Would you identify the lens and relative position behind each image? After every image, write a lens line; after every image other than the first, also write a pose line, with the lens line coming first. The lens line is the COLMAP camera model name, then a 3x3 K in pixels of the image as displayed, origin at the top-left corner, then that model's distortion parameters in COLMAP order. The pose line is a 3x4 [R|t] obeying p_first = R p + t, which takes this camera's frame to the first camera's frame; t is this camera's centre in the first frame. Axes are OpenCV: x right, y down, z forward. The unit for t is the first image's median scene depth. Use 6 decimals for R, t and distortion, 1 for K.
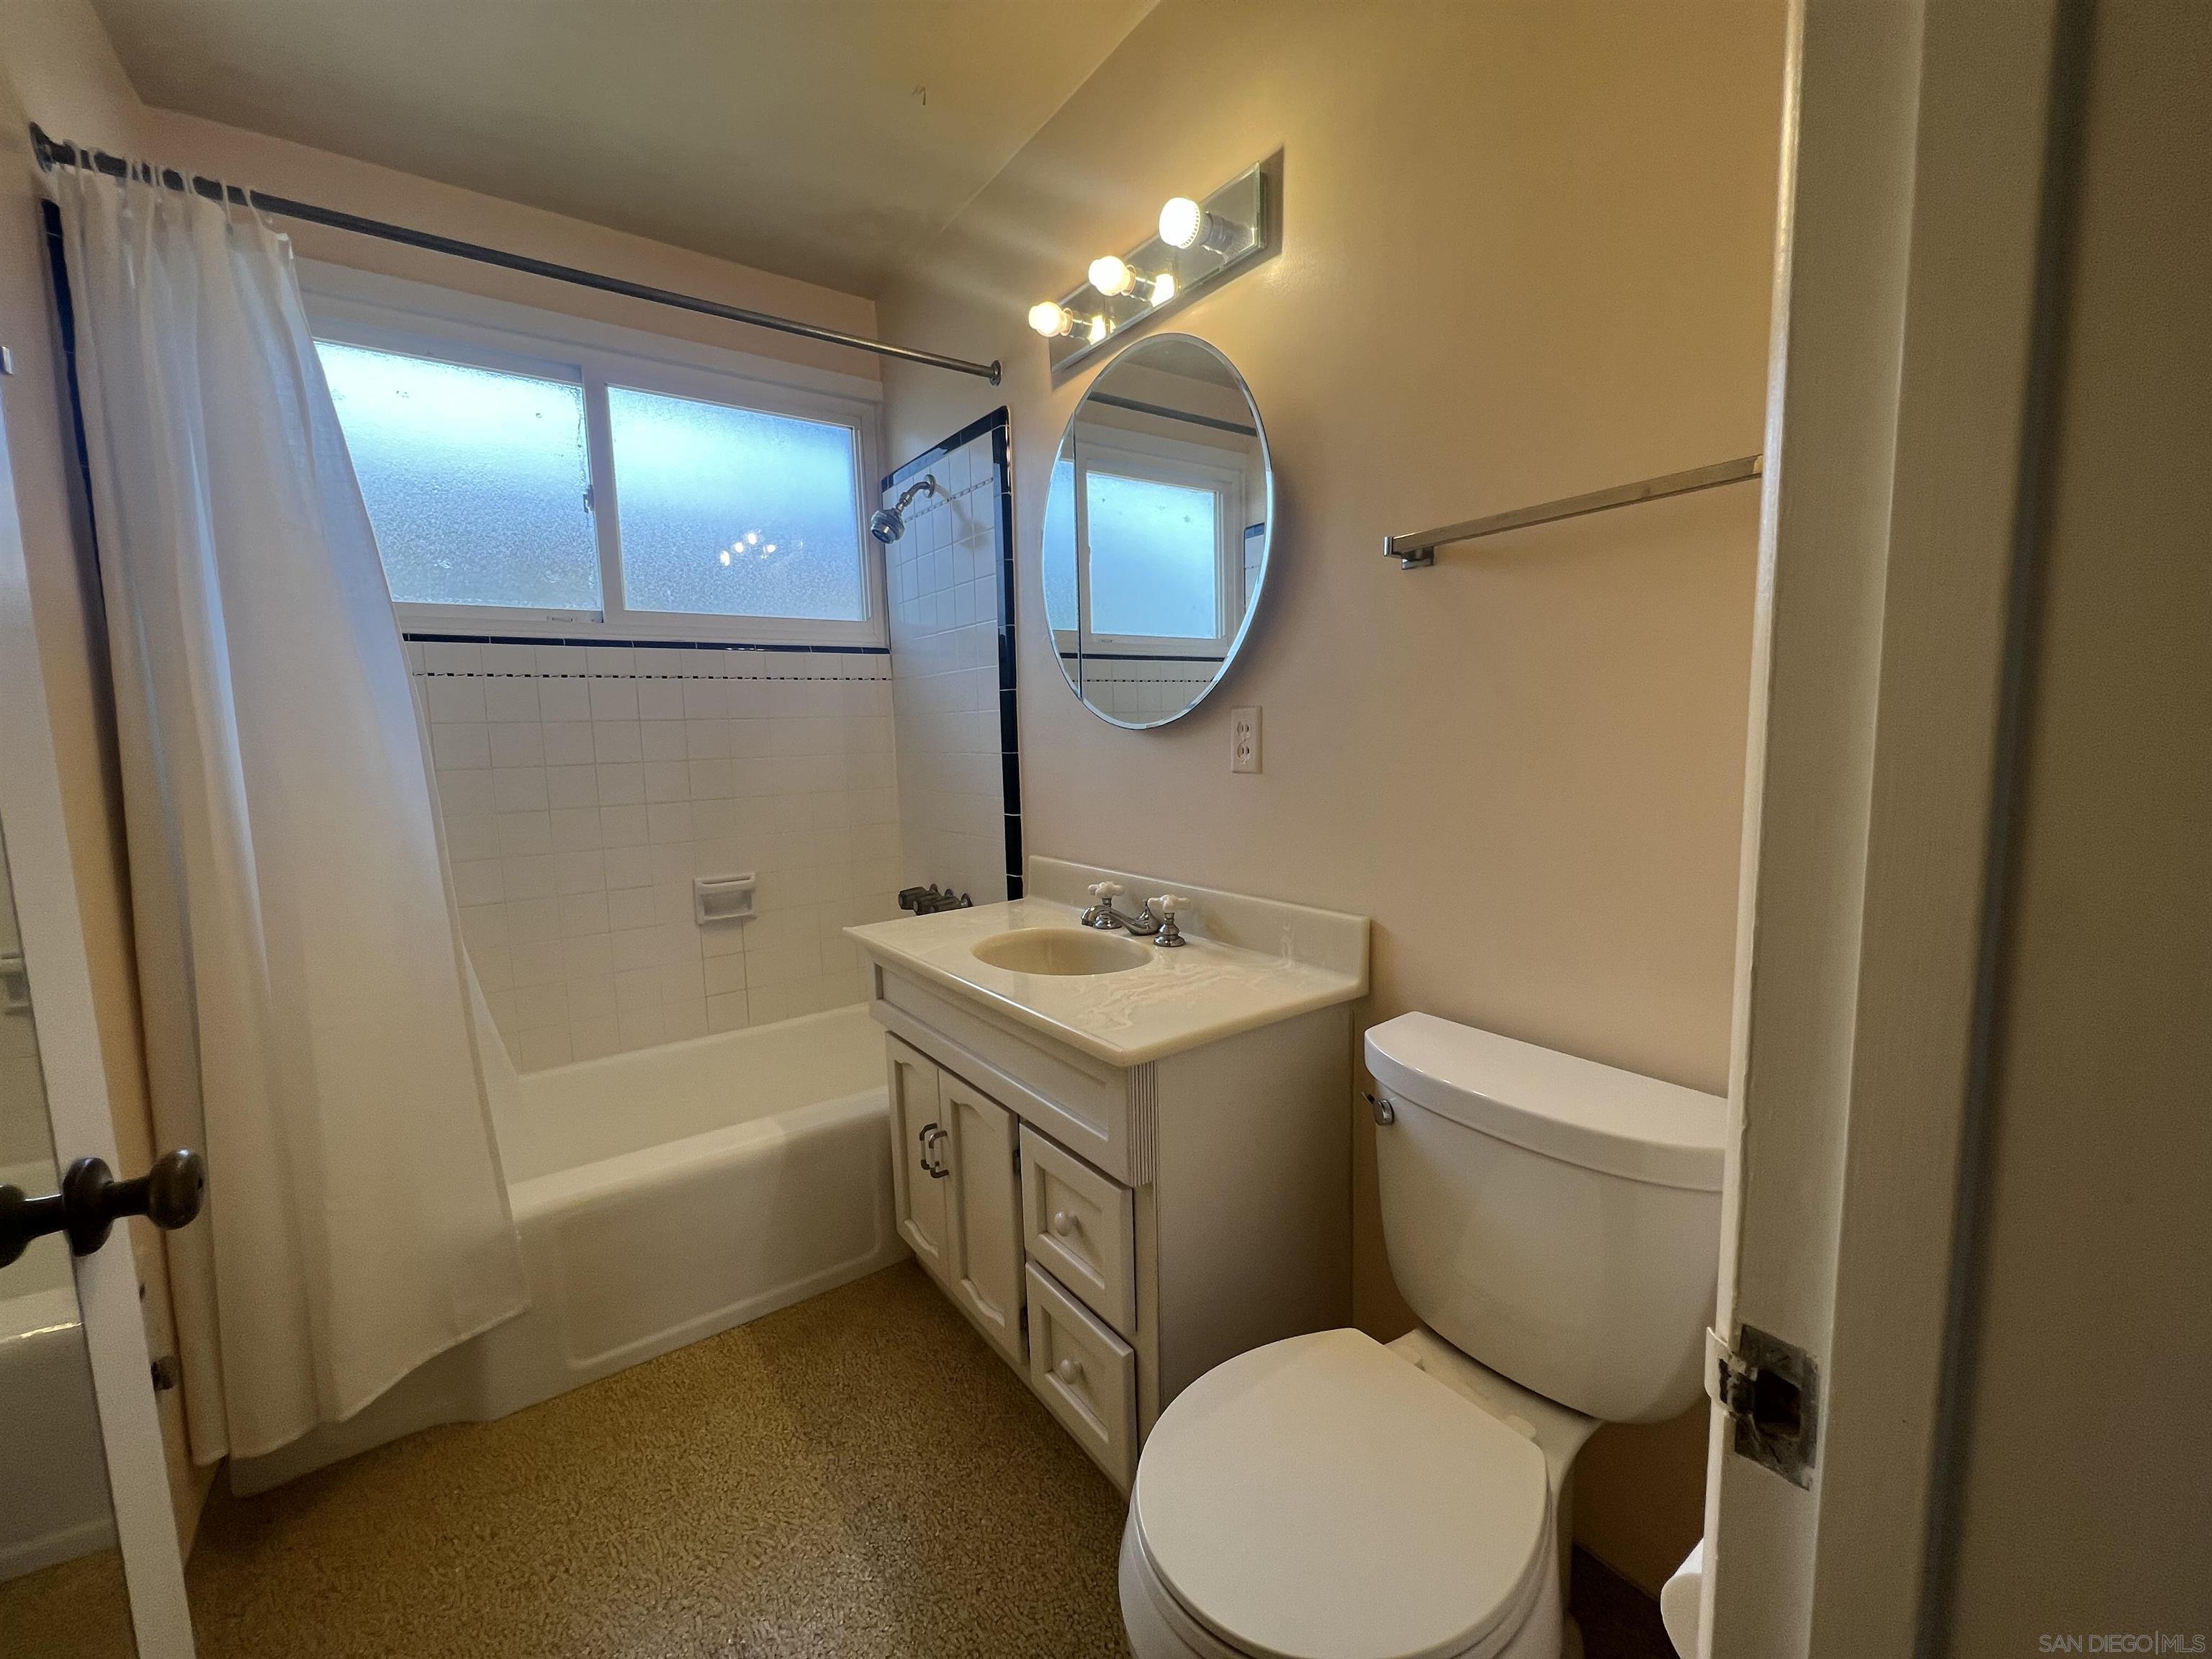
lens RADIAL K [[882.3, 0, 1106.0], [0, 882.3, 829.5], [0, 0, 1]] dist [-0.002741, 0.000254]
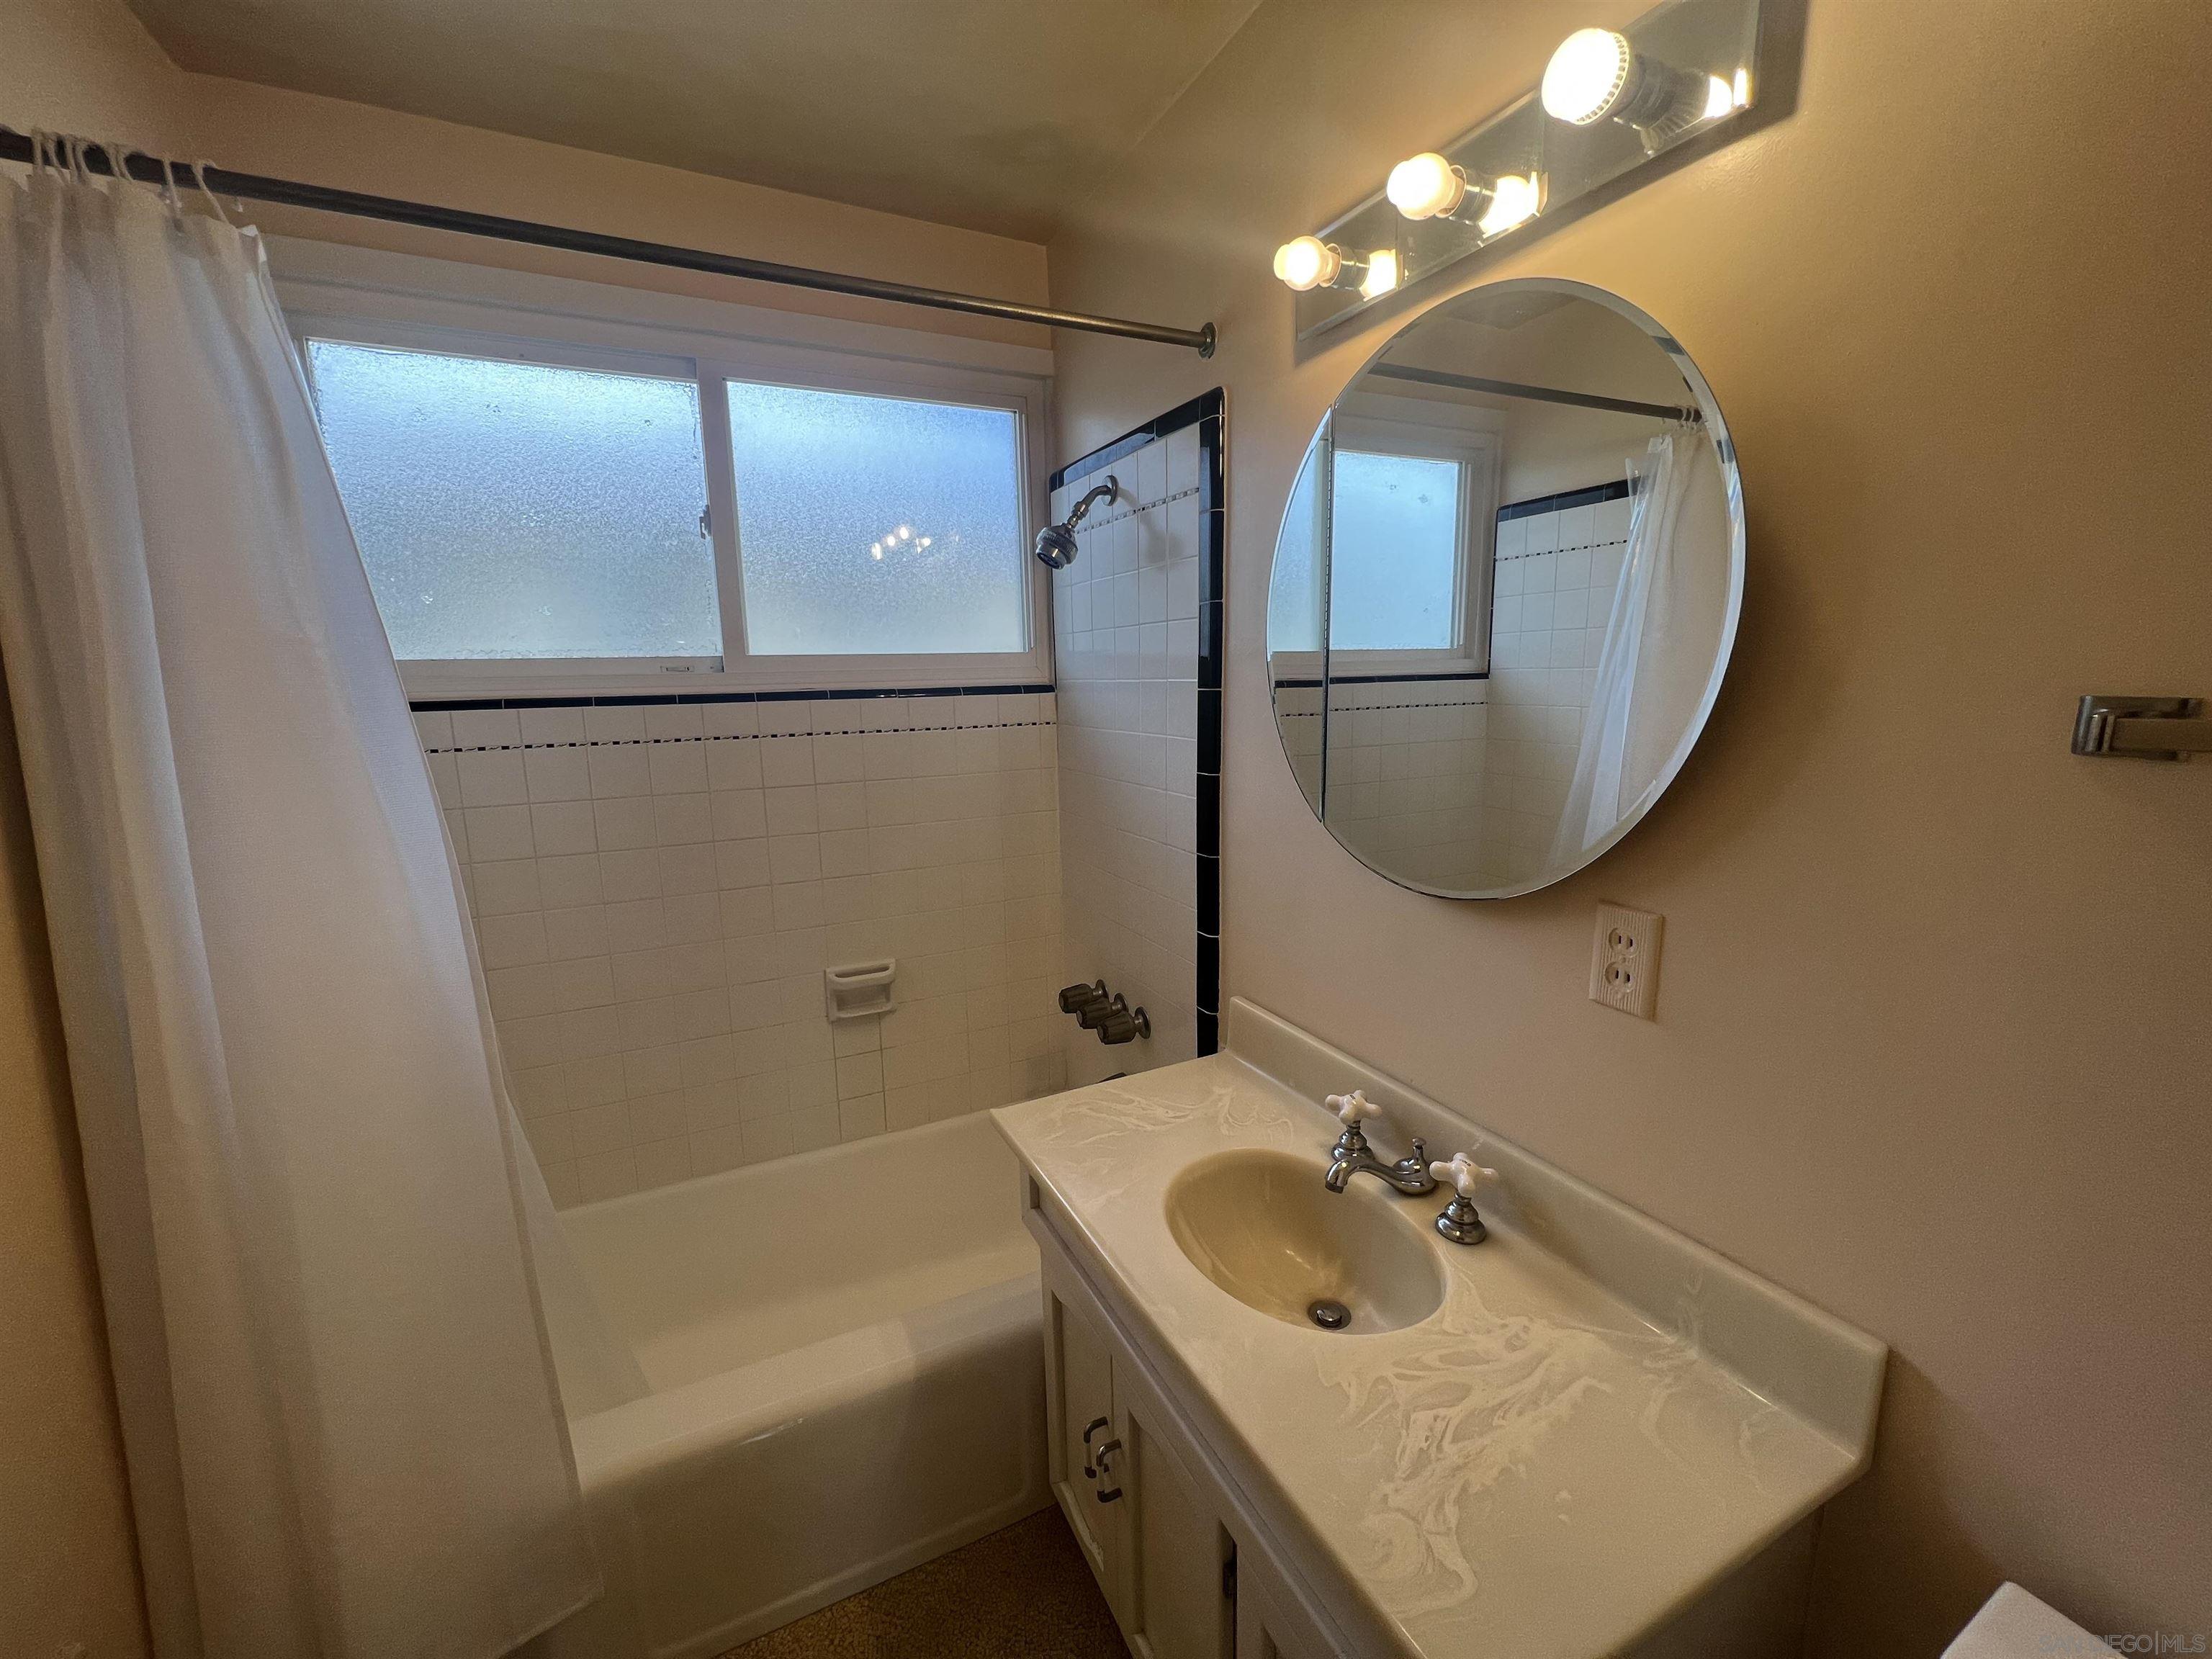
lens RADIAL K [[887.4, 0, 1106.0], [0, 887.4, 829.5], [0, 0, 1]] dist [-0.000034, -0.000143]
pose [[0.984660, 0.035941, -0.170744, -0.066654], [-0.025456, 0.997676, 0.063207, -0.156811], [0.172619, -0.057891, 0.983286, 0.239180]]
